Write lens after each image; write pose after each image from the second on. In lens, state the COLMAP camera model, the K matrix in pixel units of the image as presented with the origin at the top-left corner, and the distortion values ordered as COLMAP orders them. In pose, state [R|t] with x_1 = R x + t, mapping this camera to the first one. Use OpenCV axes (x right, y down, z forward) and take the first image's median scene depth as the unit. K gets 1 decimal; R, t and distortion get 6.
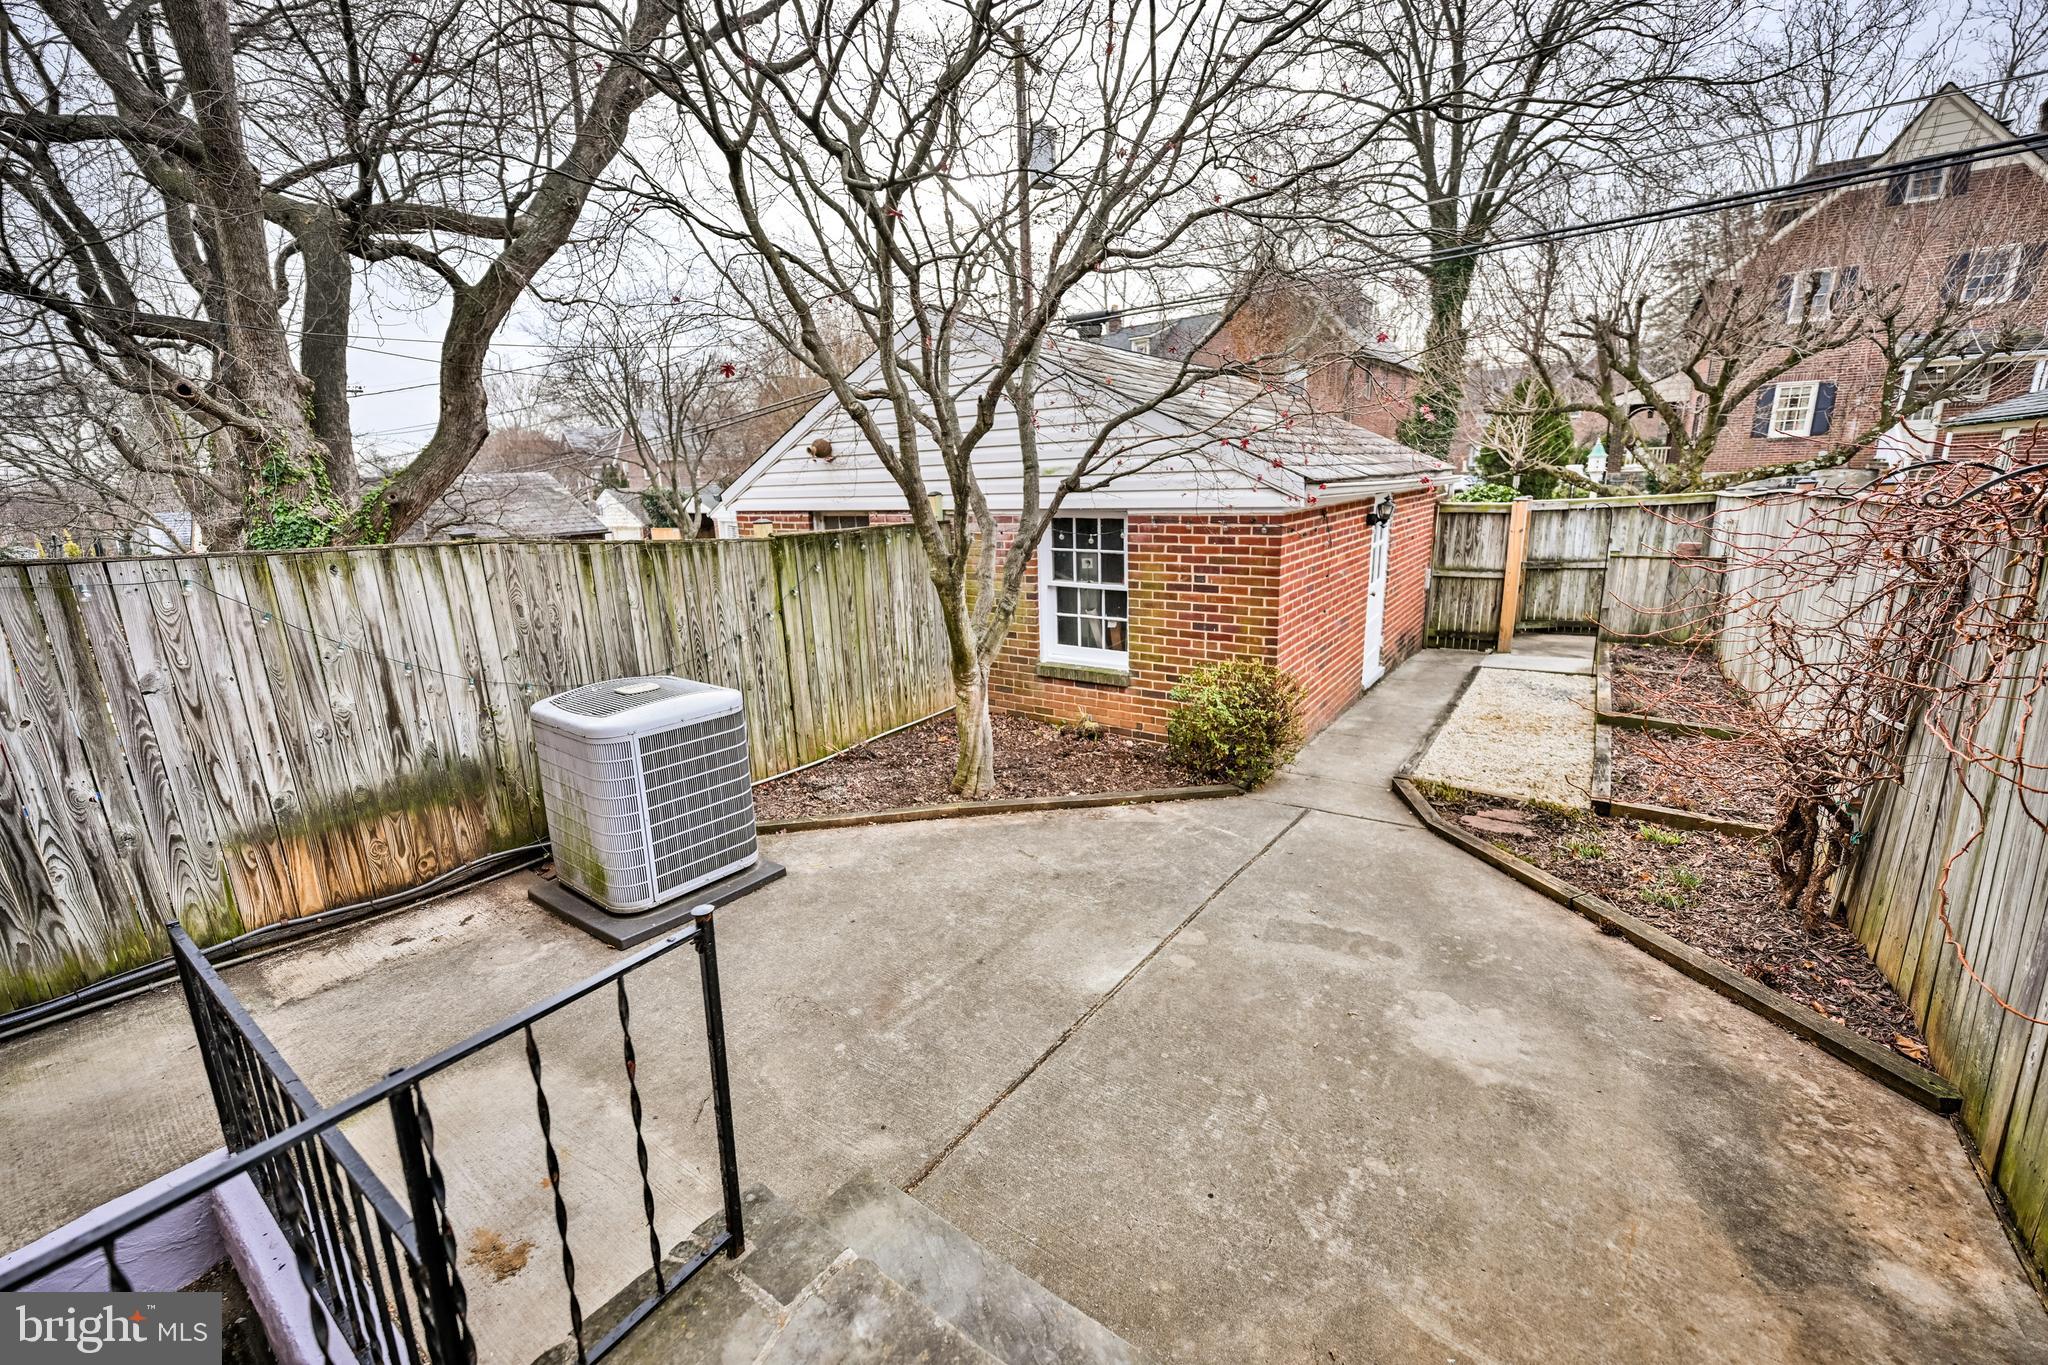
lens RADIAL K [[810.6, 0, 1015.8], [0, 810.6, 670.5], [0, 0, 1]] dist [-0.000557, 0.000309]
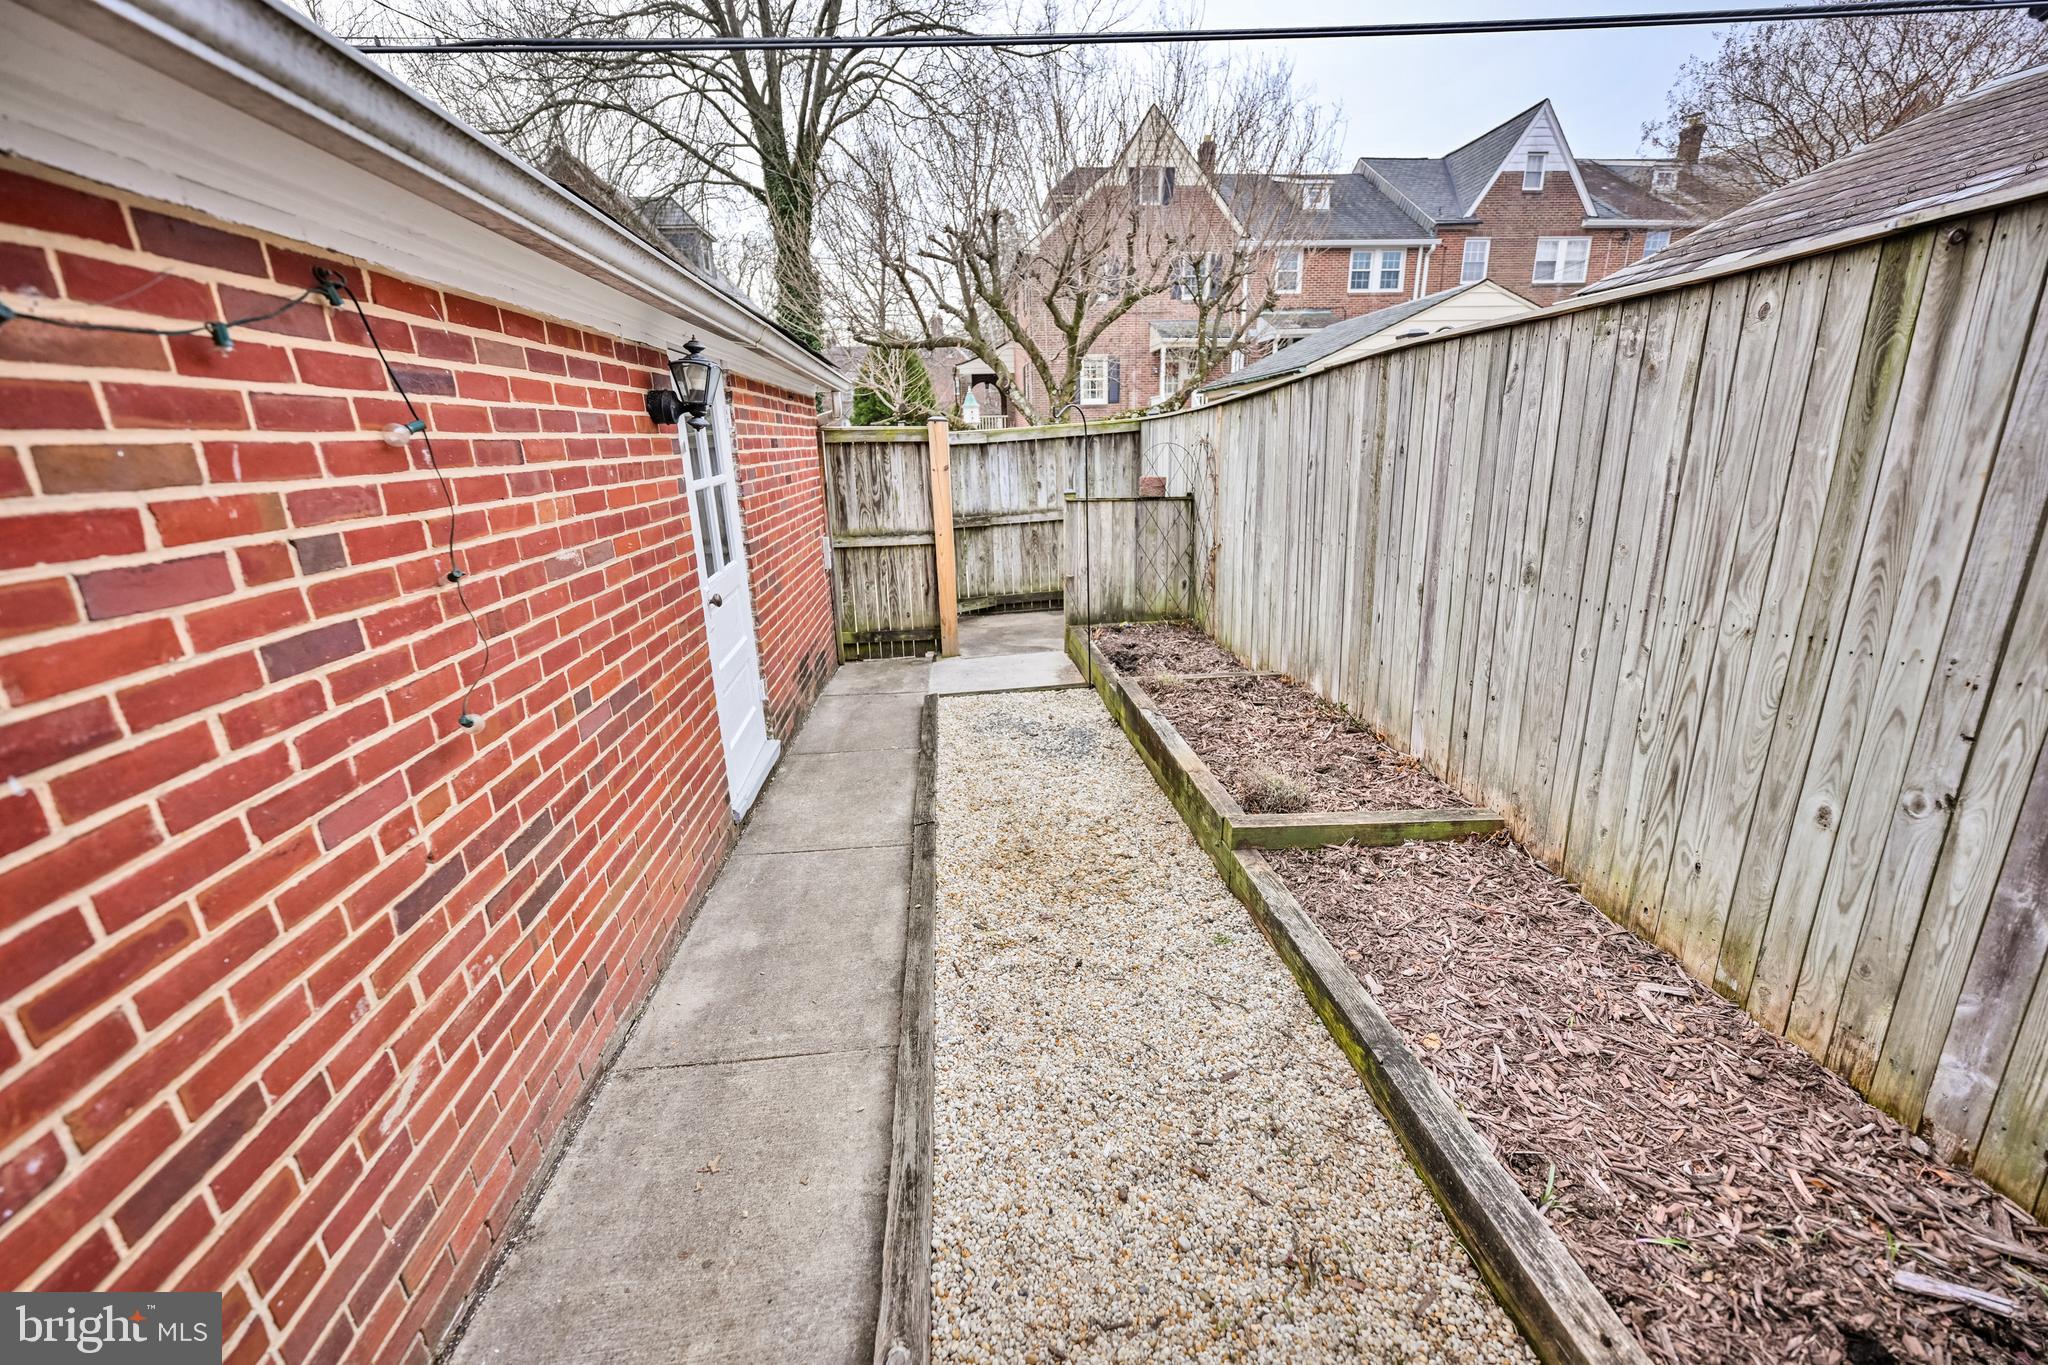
lens RADIAL K [[810.6, 0, 1028.4], [0, 810.6, 678.6], [0, 0, 1]] dist [-0.000557, 0.000309]
pose [[0.754789, -0.172437, 0.632898, 0.231232], [0.151219, 0.984583, 0.087914, -0.053395], [-0.638300, 0.029349, 0.769228, 0.458277]]
